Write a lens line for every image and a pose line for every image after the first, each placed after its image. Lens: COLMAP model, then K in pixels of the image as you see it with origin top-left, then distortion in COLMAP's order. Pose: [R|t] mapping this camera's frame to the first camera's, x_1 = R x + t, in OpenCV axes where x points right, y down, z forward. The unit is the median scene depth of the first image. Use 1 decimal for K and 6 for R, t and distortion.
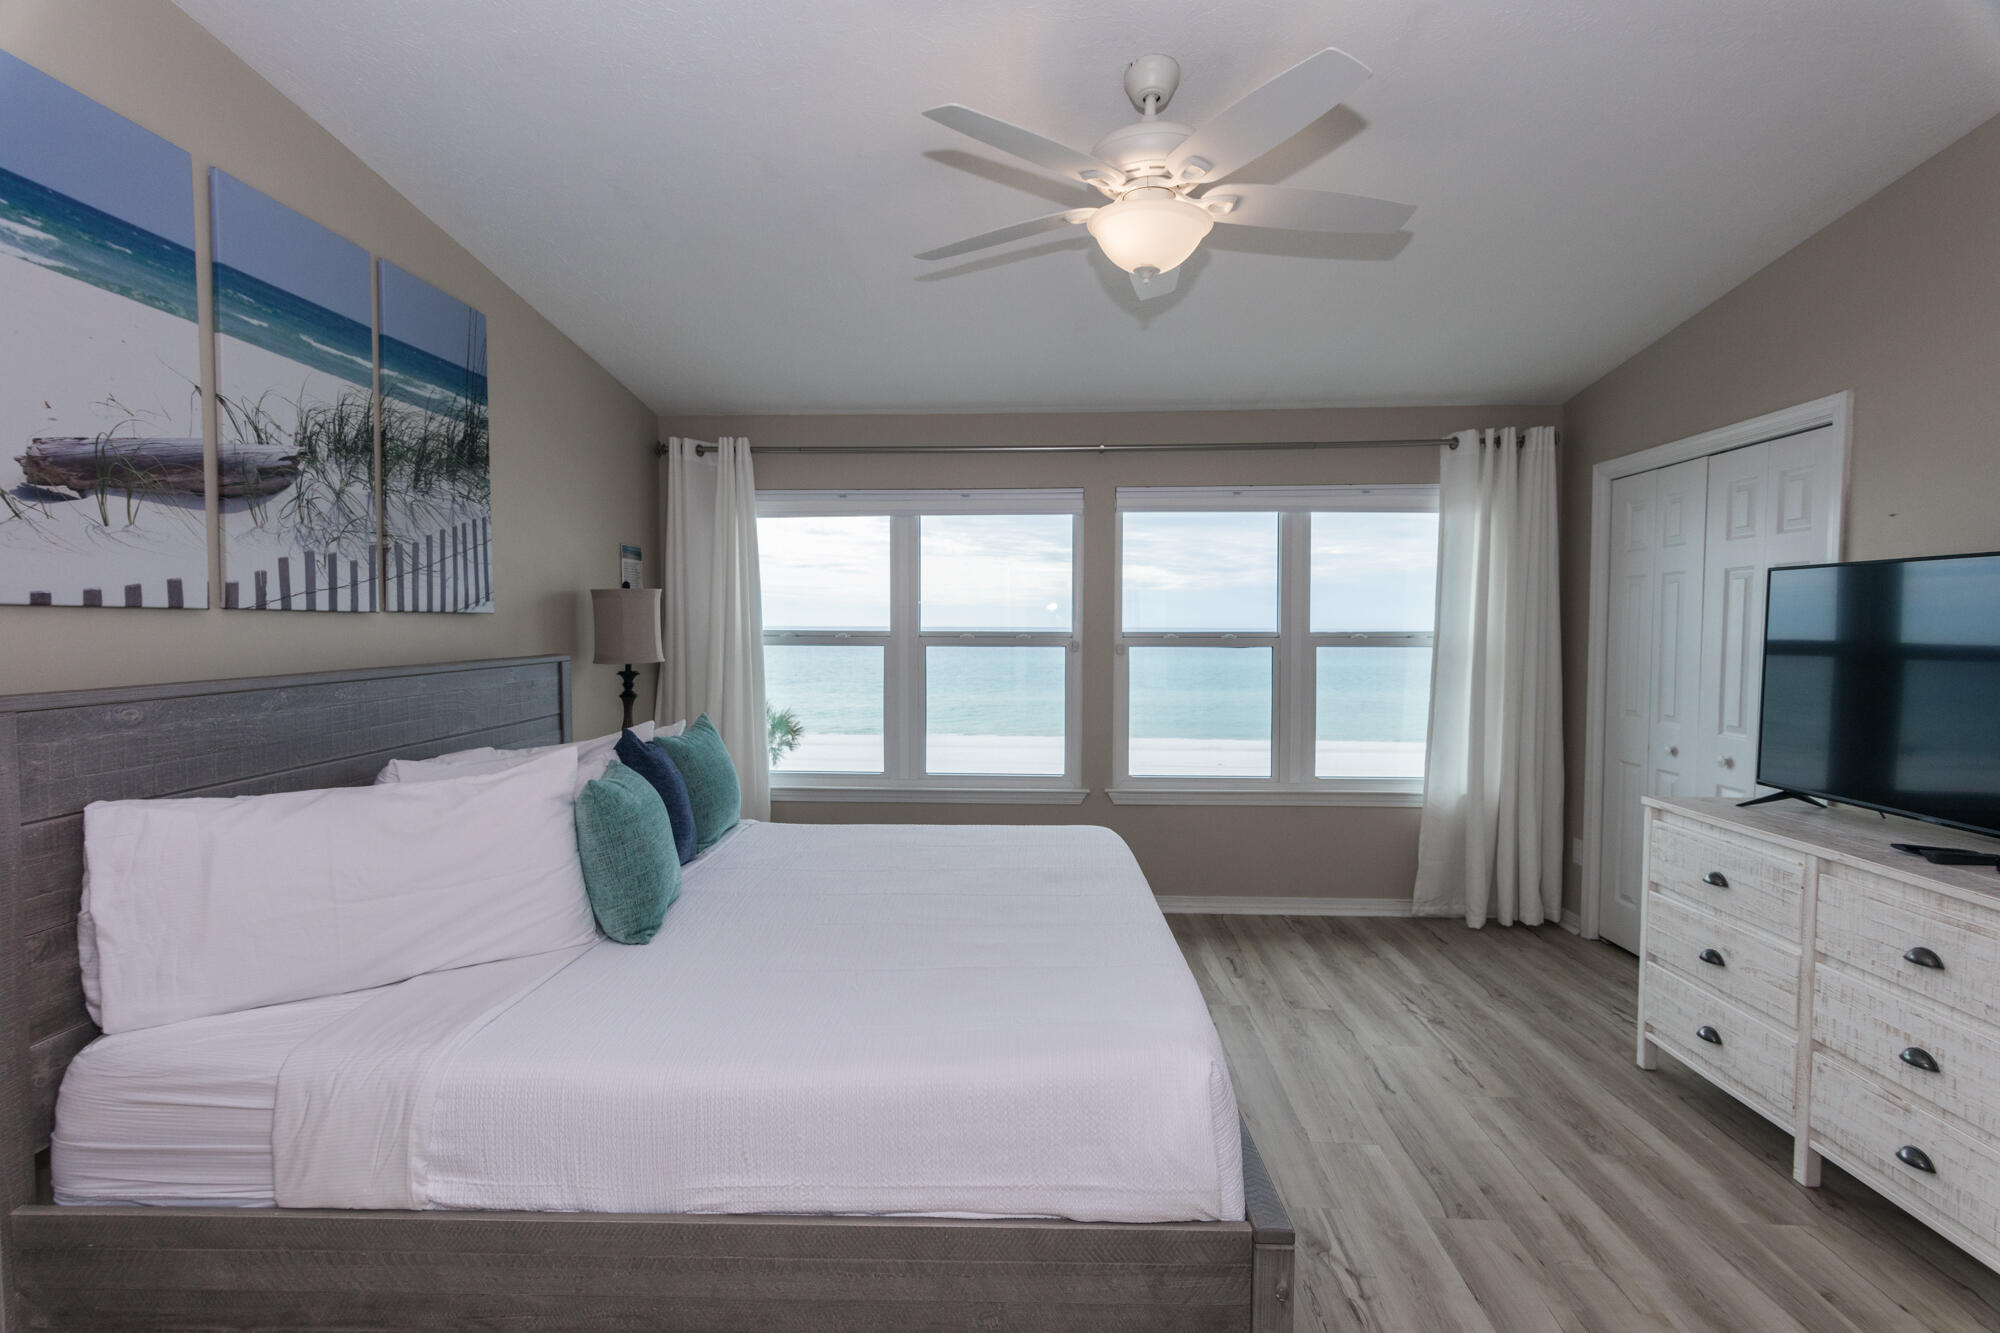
lens RADIAL K [[958.3, 0, 993.3], [0, 958.3, 669.5], [0, 0, 1]] dist [0.002283, 0.000273]
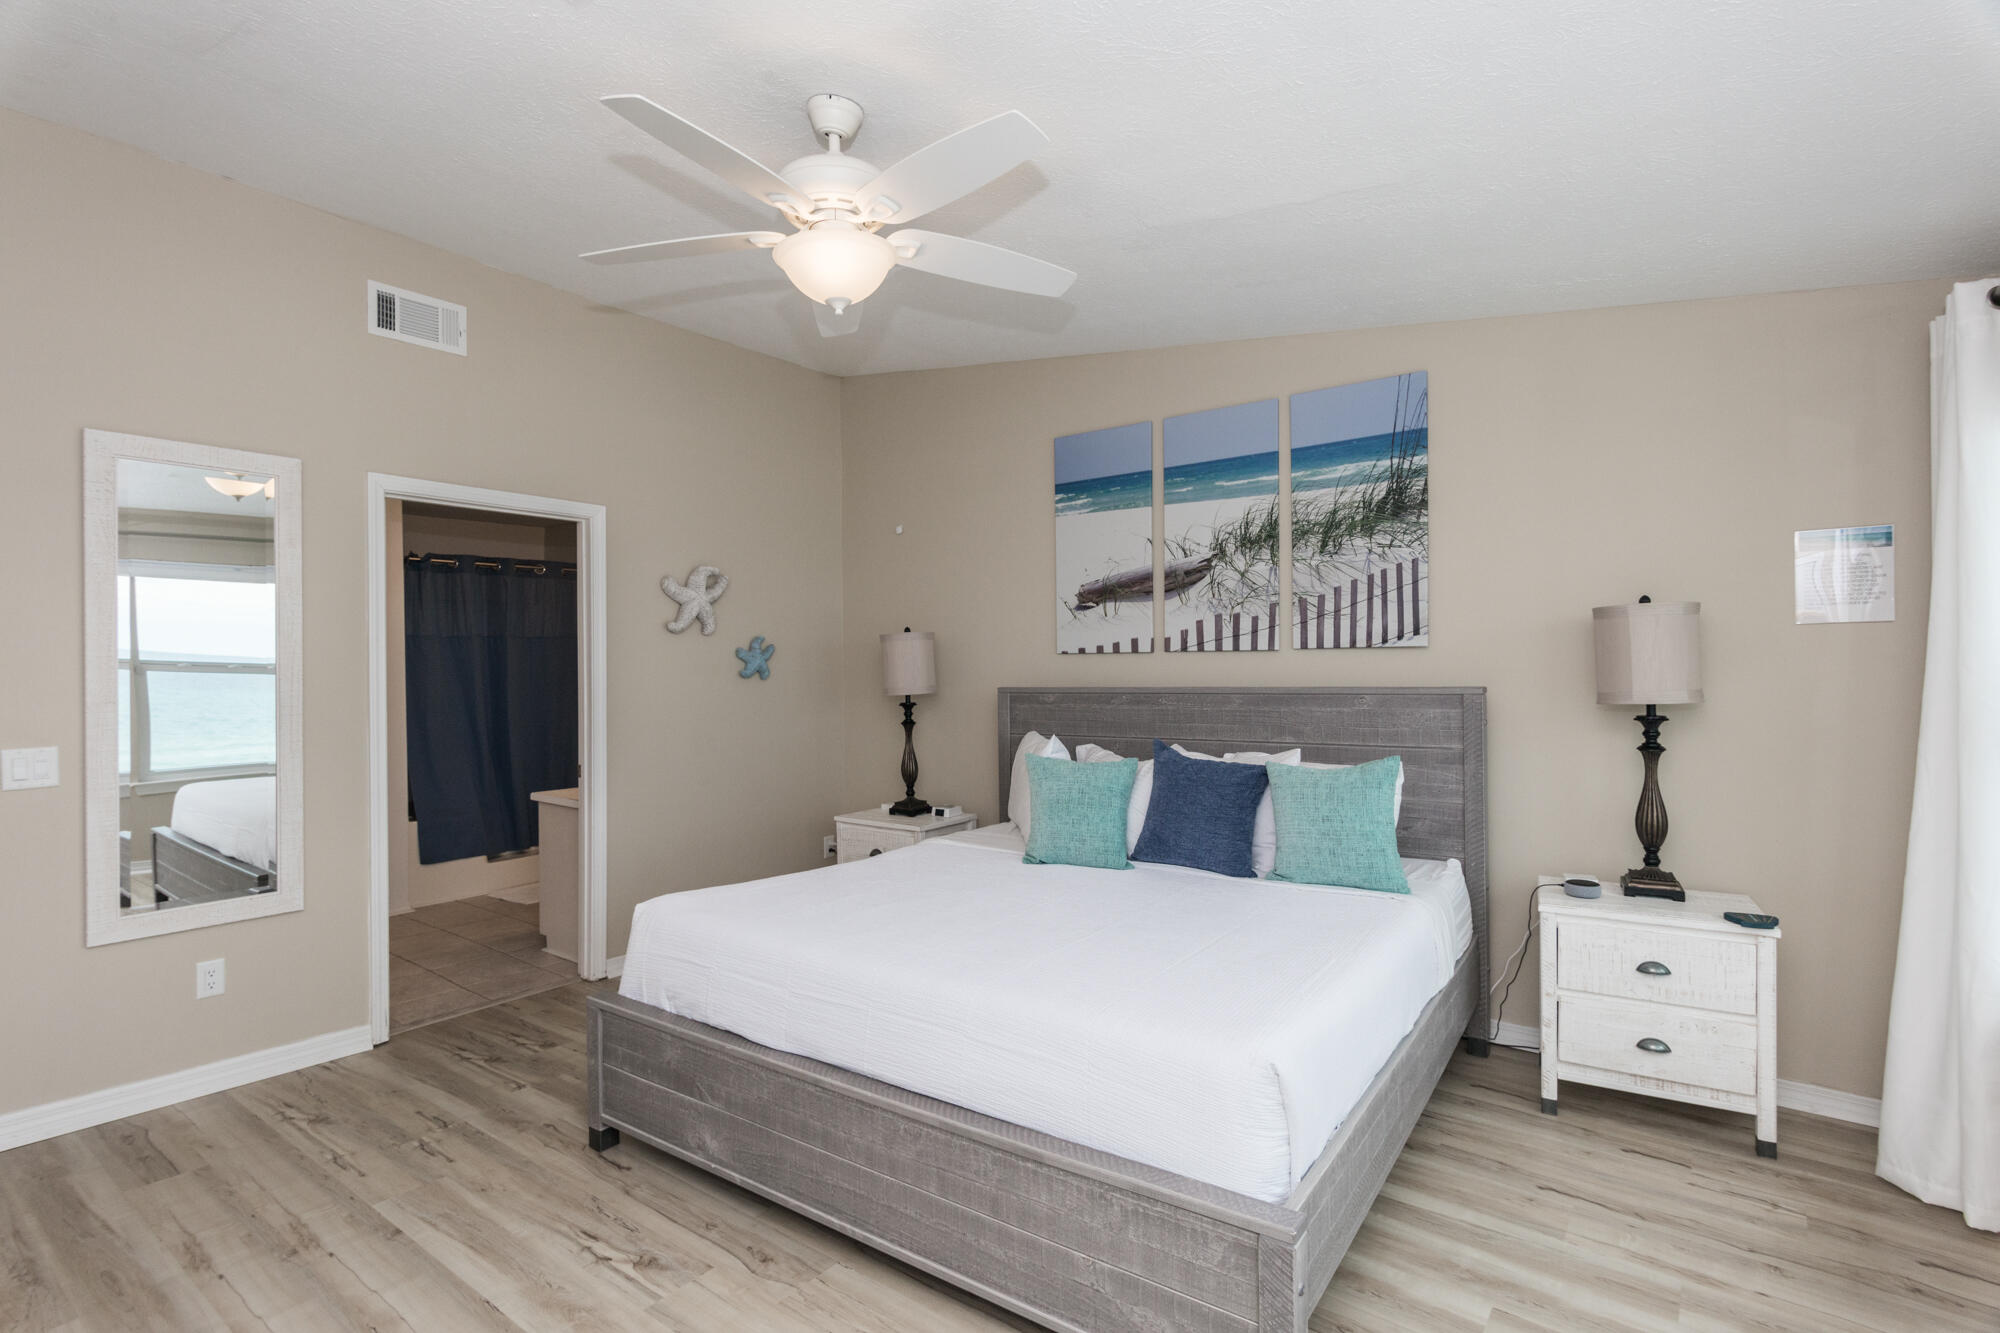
lens RADIAL K [[963.9, 0, 995.9], [0, 963.9, 668.8], [0, 0, 1]] dist [0.003677, -0.000115]
pose [[-0.557174, 0.002334, -0.830393, 0.785504], [-0.032135, 0.999186, 0.024370, -0.054501], [0.829774, 0.040263, -0.556645, 1.484190]]
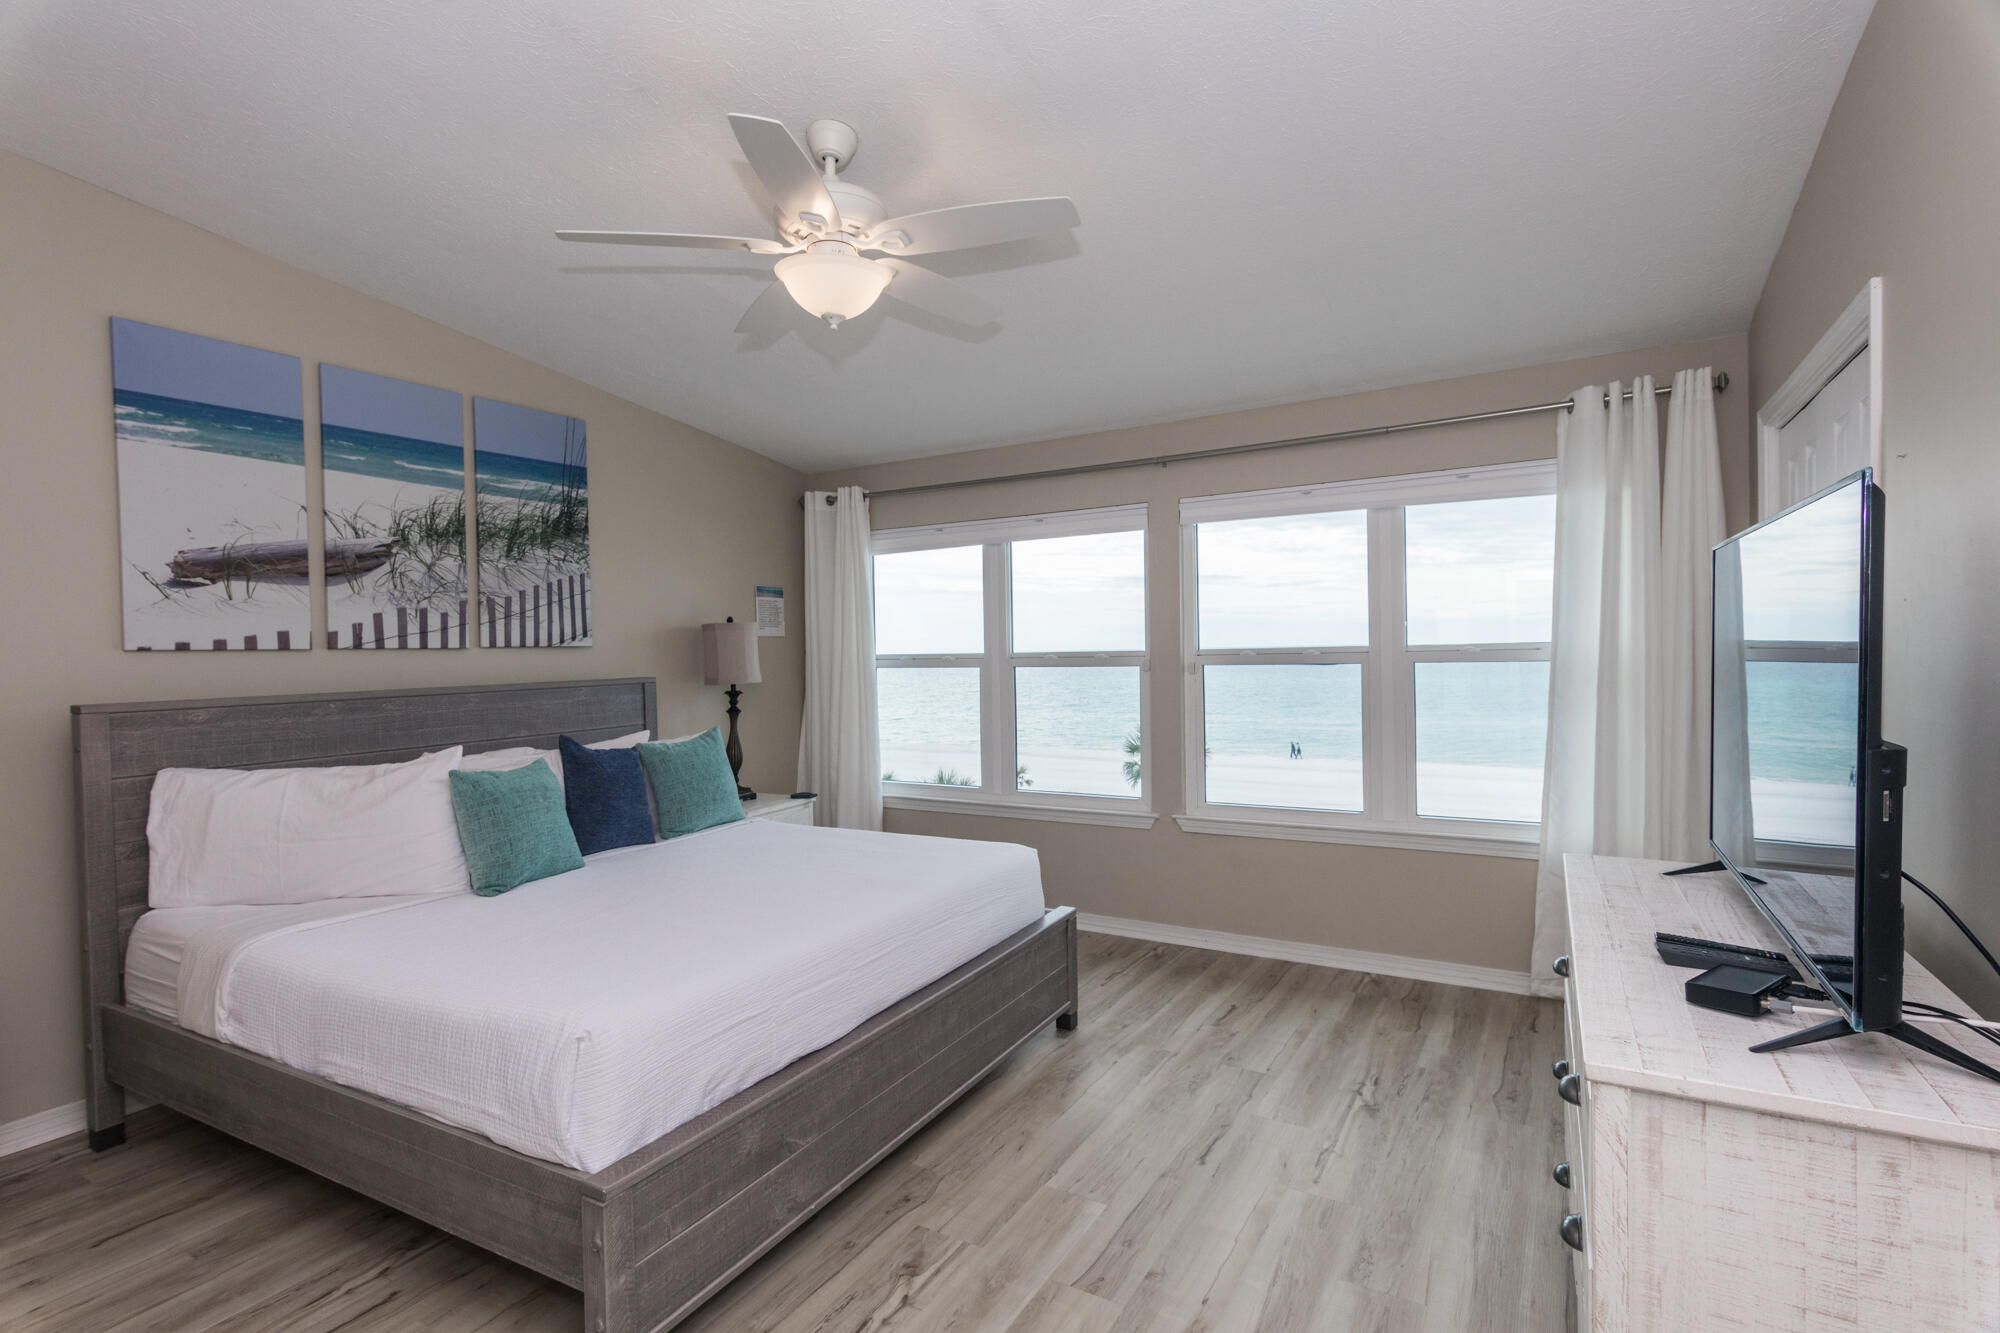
lens RADIAL K [[958.3, 0, 993.3], [0, 958.3, 669.5], [0, 0, 1]] dist [0.002283, 0.000273]
pose [[0.886552, -0.009794, -0.462526, 0.701854], [-0.000337, 0.999762, -0.021815, 0.001811], [0.462629, 0.019496, 0.886337, 0.118291]]
